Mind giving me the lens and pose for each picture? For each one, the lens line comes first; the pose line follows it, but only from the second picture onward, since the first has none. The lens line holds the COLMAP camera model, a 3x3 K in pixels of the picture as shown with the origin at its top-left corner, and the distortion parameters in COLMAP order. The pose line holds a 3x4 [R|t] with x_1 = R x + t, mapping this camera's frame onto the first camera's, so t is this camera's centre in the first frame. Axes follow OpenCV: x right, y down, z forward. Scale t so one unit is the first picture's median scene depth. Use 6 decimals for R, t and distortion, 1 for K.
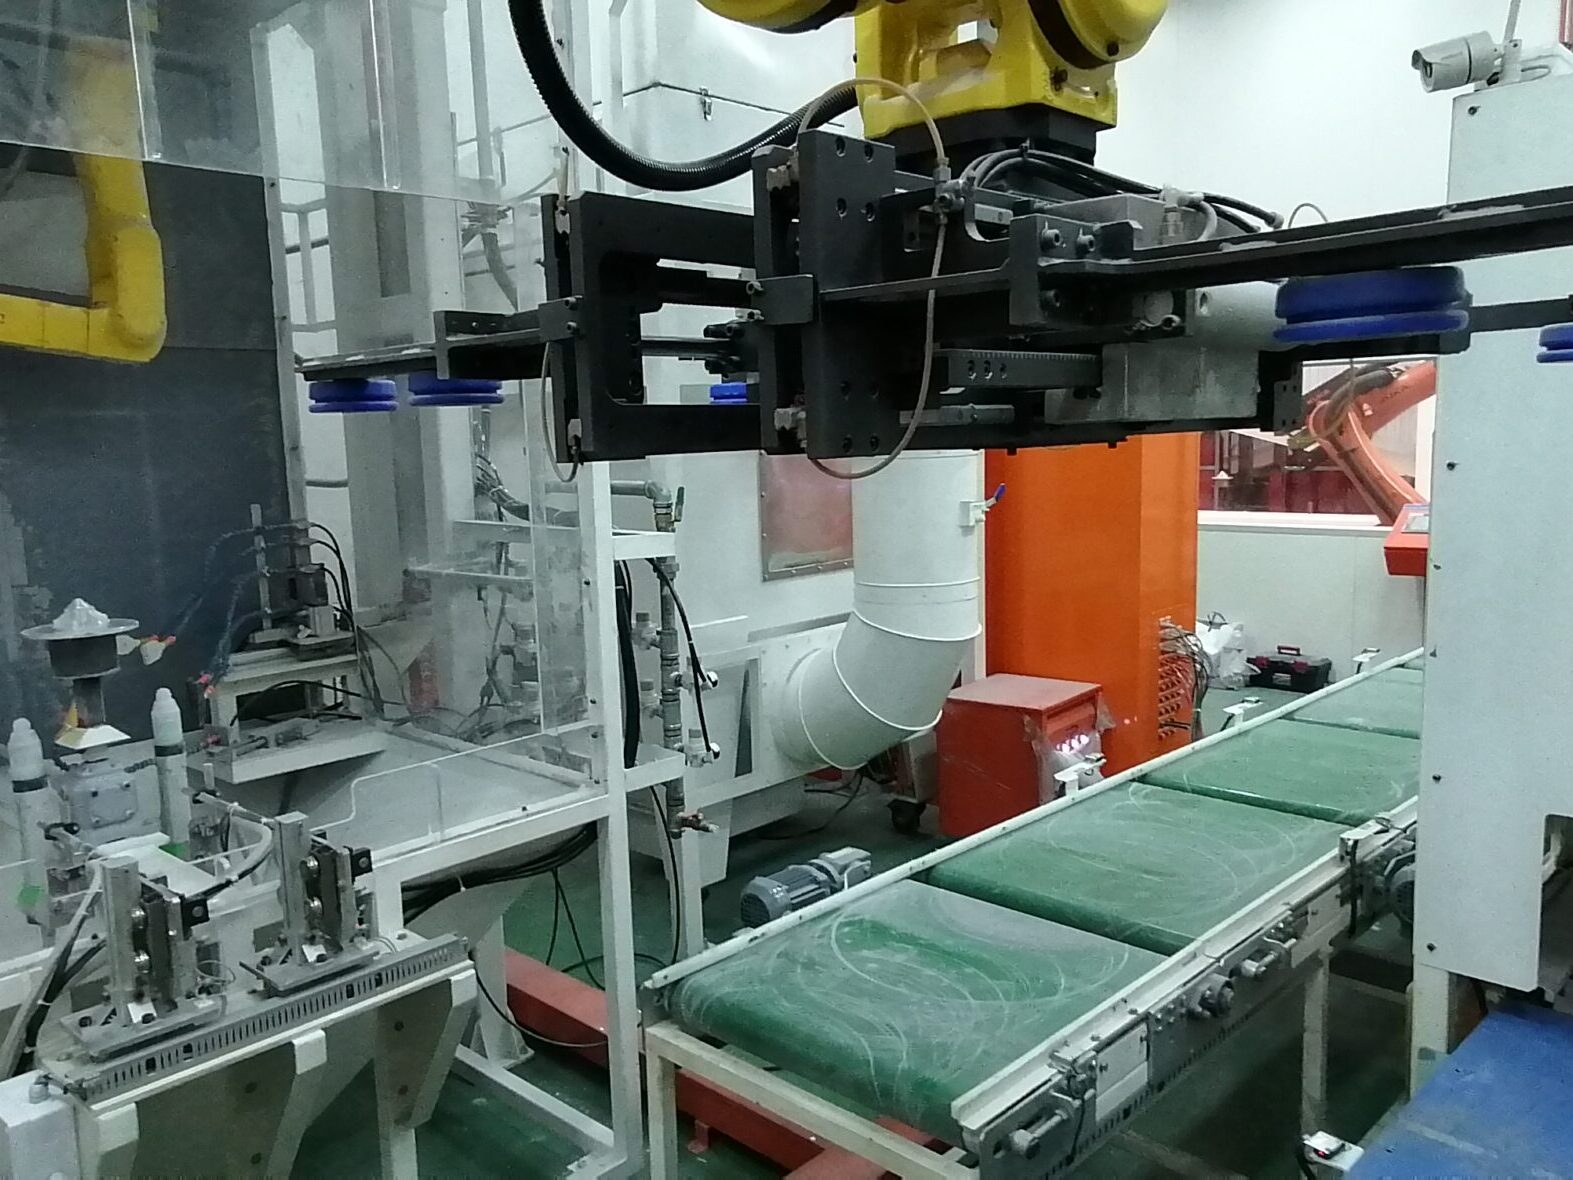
lens RADIAL K [[1260.4, 0, 773.7], [0, 1260.4, 598.6], [0, 0, 1]] dist [0.024791, 0.019140]
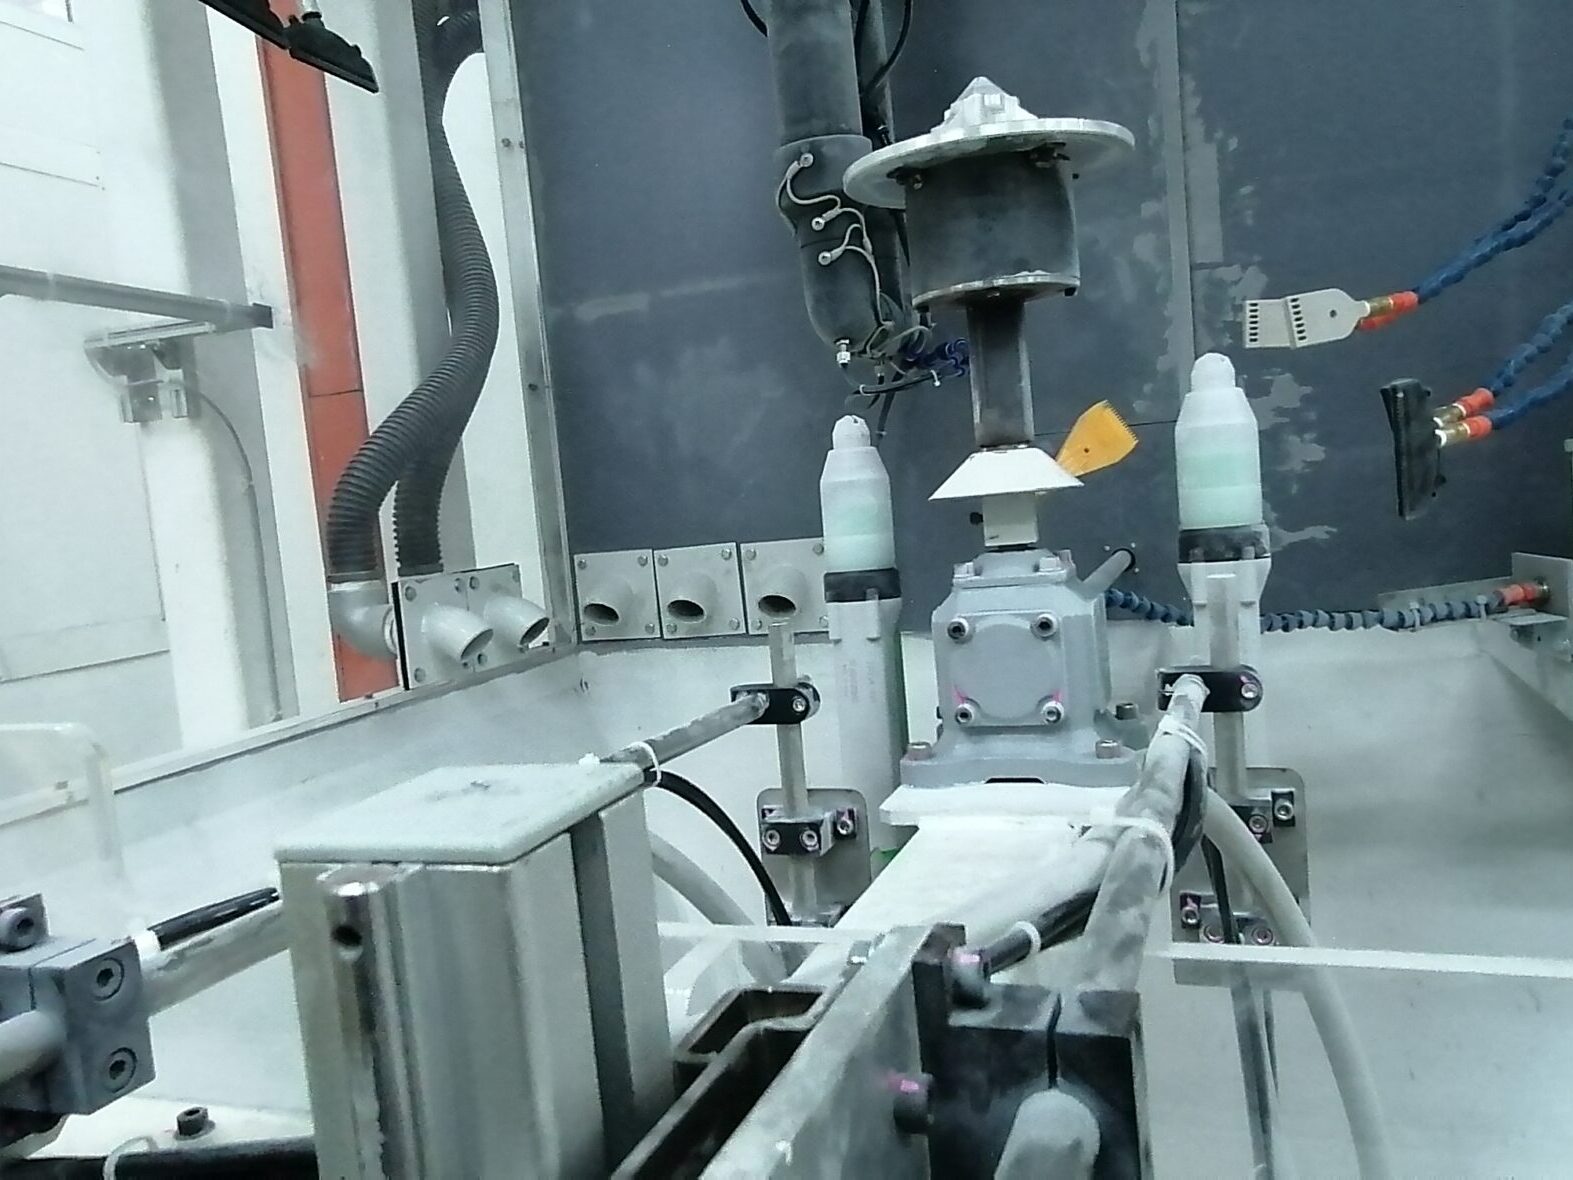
lens RADIAL K [[1260.4, 0, 773.7], [0, 1260.4, 598.6], [0, 0, 1]] dist [0.024791, 0.019140]
pose [[0.392199, 0.071490, -0.917098, -0.191223], [-0.045588, 0.997261, 0.058243, 0.100171], [0.918750, 0.018966, 0.394384, 0.649217]]
